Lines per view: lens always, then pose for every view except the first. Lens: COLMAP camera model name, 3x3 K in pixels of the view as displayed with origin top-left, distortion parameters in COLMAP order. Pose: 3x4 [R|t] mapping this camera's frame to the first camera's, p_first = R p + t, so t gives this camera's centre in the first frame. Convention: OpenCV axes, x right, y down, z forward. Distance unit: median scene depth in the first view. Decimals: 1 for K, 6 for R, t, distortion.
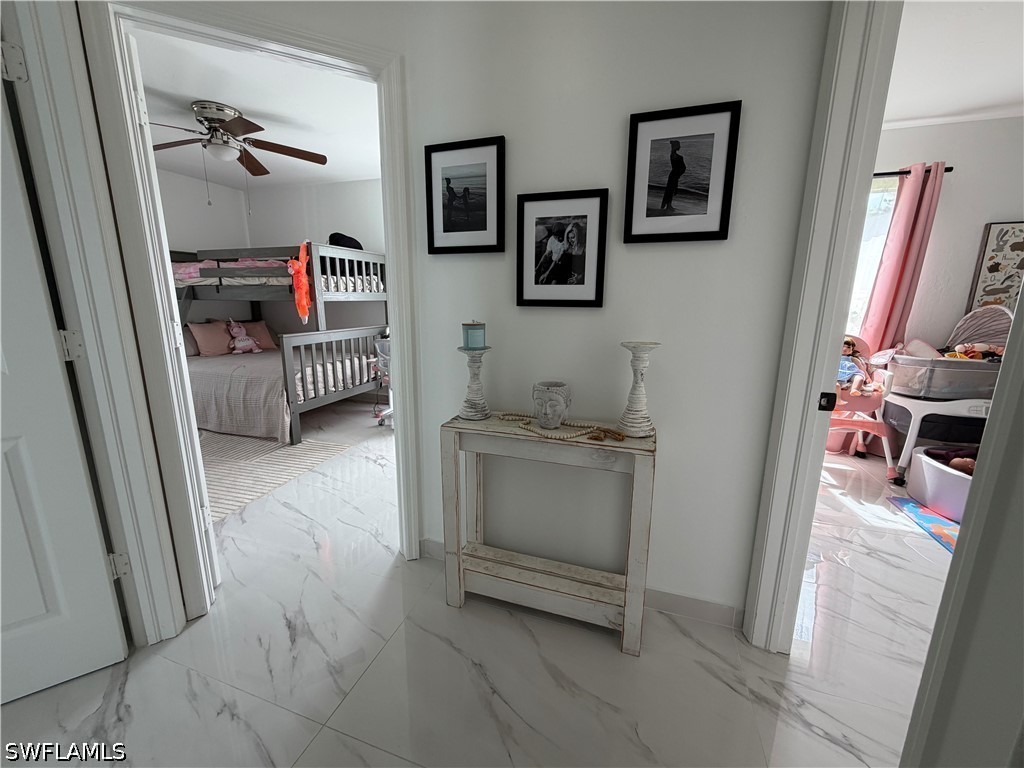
lens RADIAL K [[408.5, 0, 508.6], [0, 408.5, 383.6], [0, 0, 1]] dist [0.001414, -0.000001]
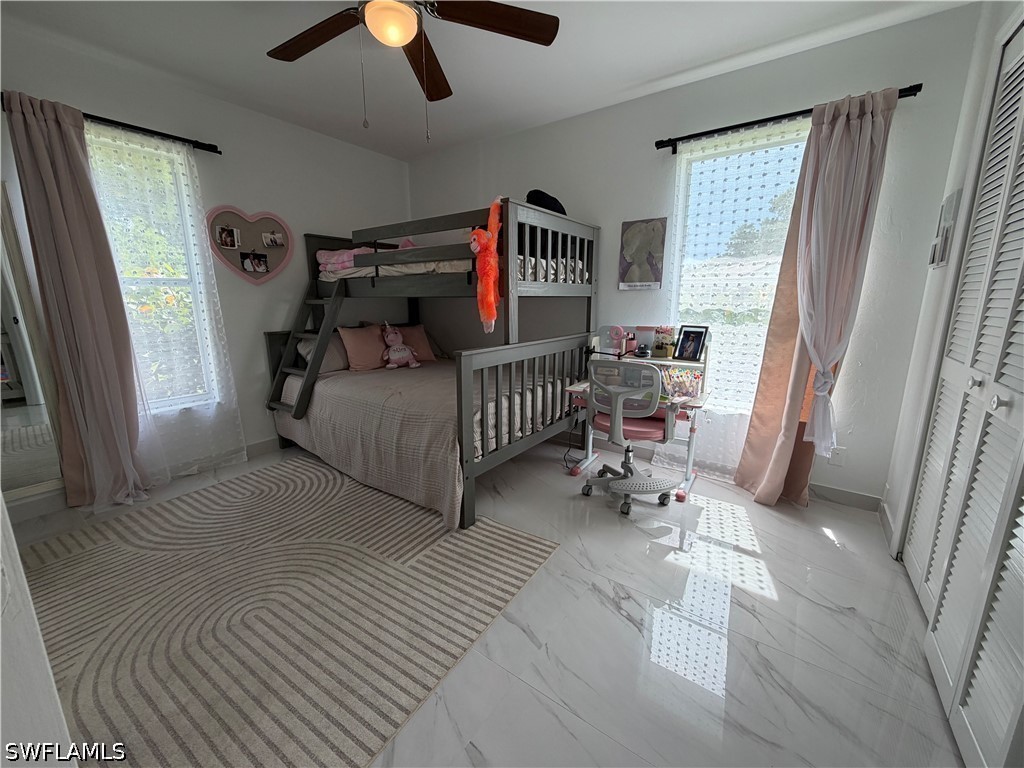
lens RADIAL K [[408.5, 0, 509.4], [0, 408.5, 383.0], [0, 0, 1]] dist [0.001414, -0.000001]
pose [[0.955229, 0.051311, -0.291385, -0.273935], [-0.052873, 0.998598, 0.002515, -0.069857], [0.291106, 0.013004, 0.956602, 0.399552]]
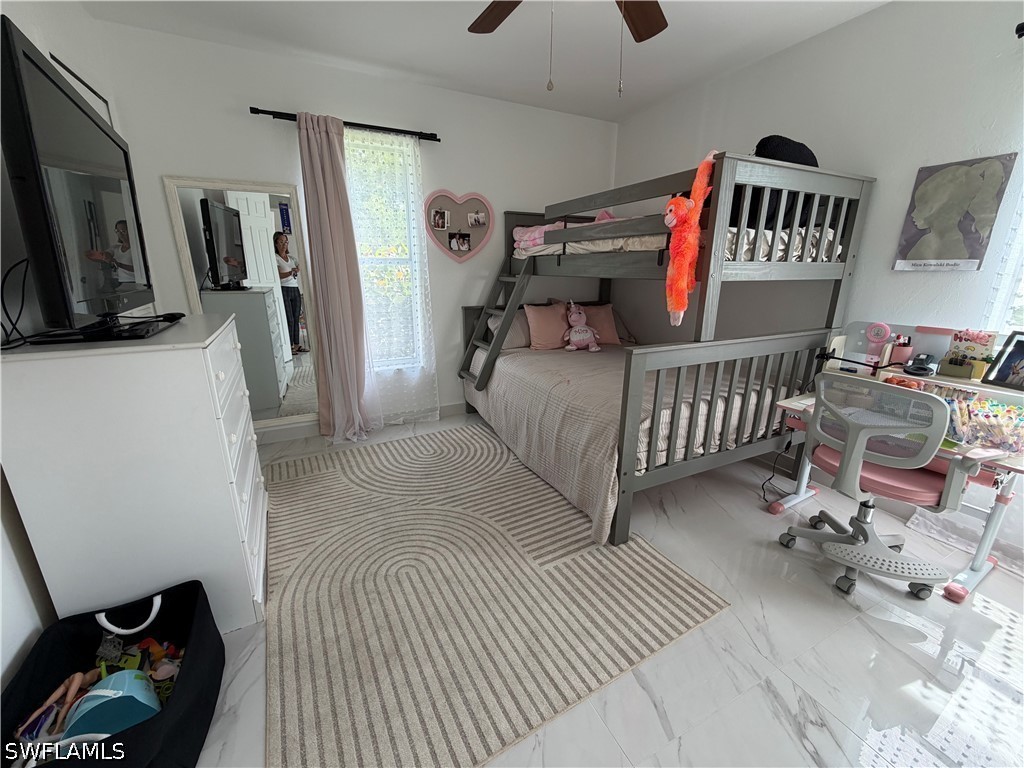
lens RADIAL K [[408.5, 0, 509.4], [0, 408.5, 383.1], [0, 0, 1]] dist [0.001414, -0.000001]
pose [[0.706354, 0.189335, -0.682068, -0.272429], [-0.146101, 0.981812, 0.121239, -0.103375], [0.692618, 0.014013, 0.721169, 0.469978]]
